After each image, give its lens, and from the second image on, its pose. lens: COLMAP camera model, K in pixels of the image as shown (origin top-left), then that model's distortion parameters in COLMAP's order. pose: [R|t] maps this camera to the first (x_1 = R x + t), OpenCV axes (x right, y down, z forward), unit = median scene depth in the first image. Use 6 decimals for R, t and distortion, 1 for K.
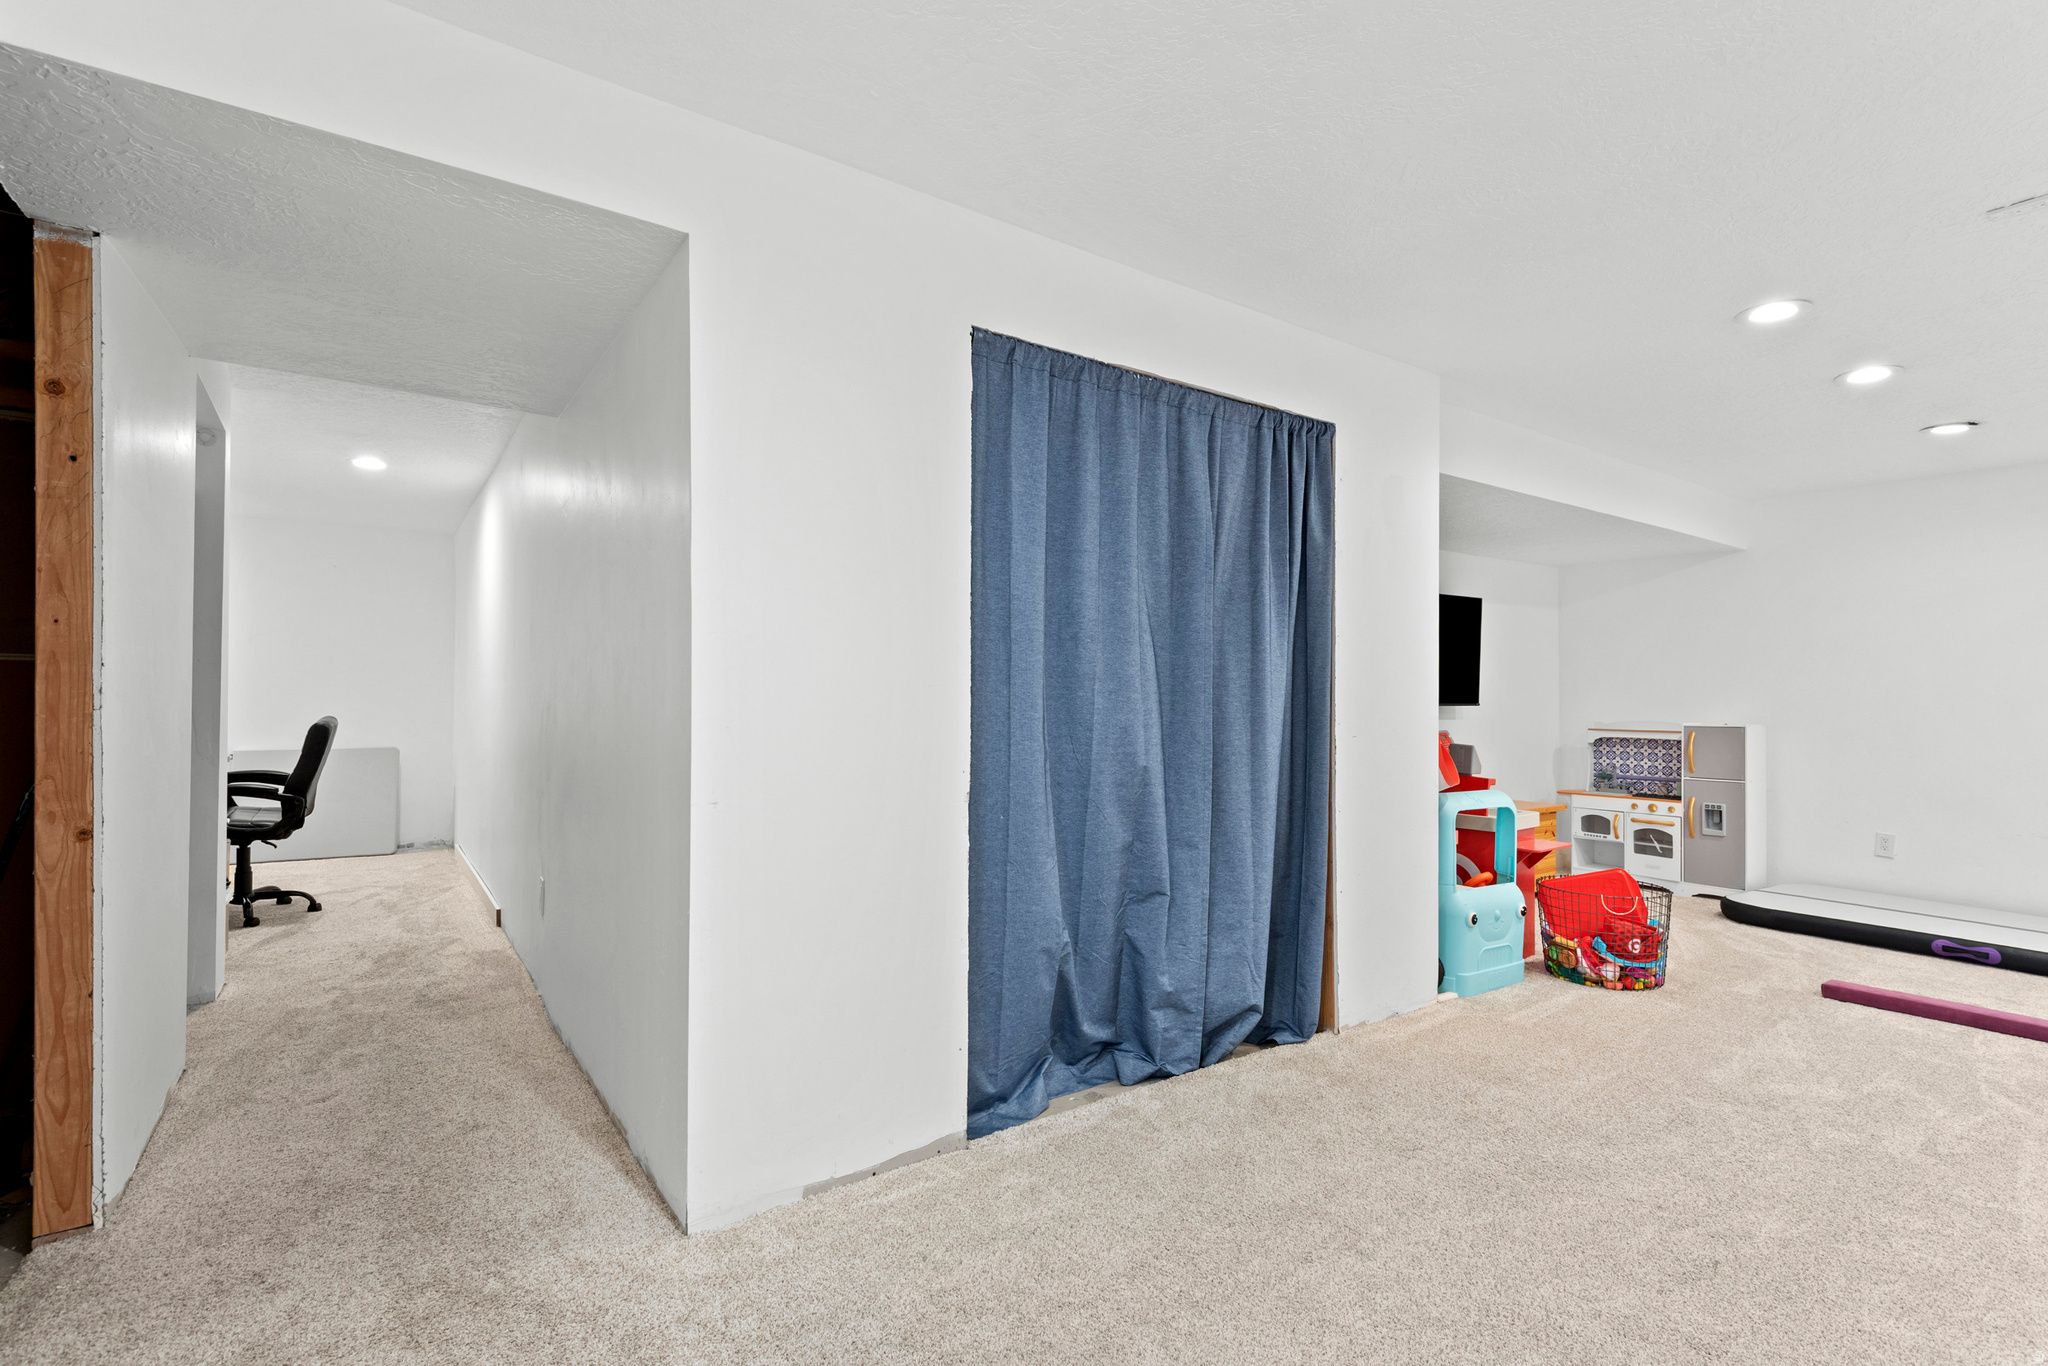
lens RADIAL K [[931.6, 0, 1026.7], [0, 931.6, 688.7], [0, 0, 1]] dist [0.016266, -0.008798]
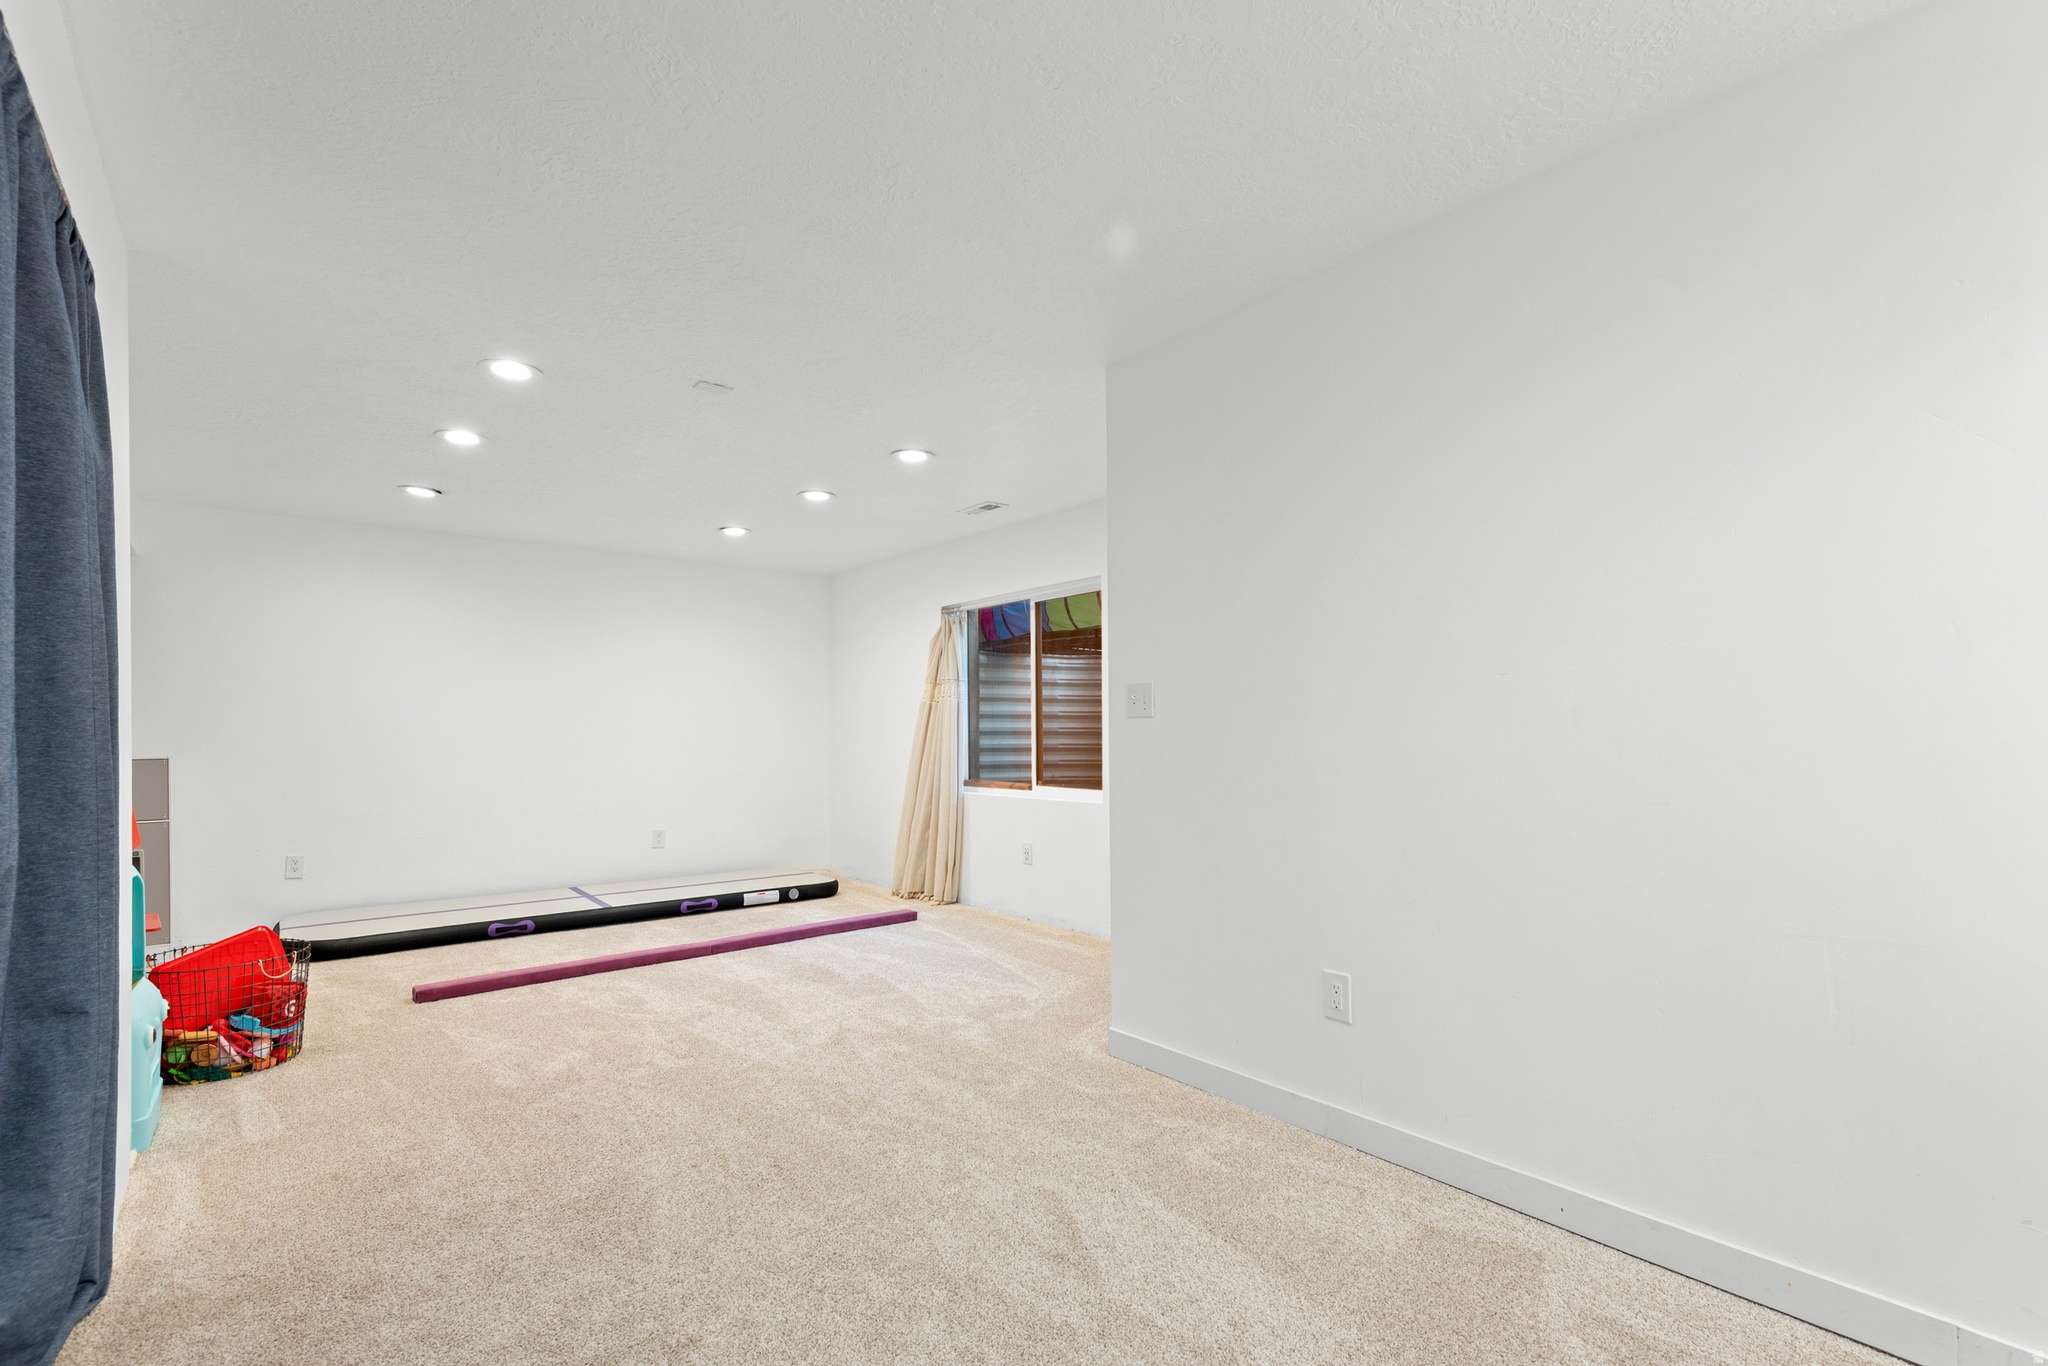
lens RADIAL K [[931.6, 0, 1056.4], [0, 931.6, 749.9], [0, 0, 1]] dist [0.016266, -0.008798]
pose [[-0.078764, -0.026570, 0.996539, -0.271071], [-0.007635, 0.999632, 0.026049, 0.005717], [-0.996864, -0.005557, -0.078938, 0.361220]]
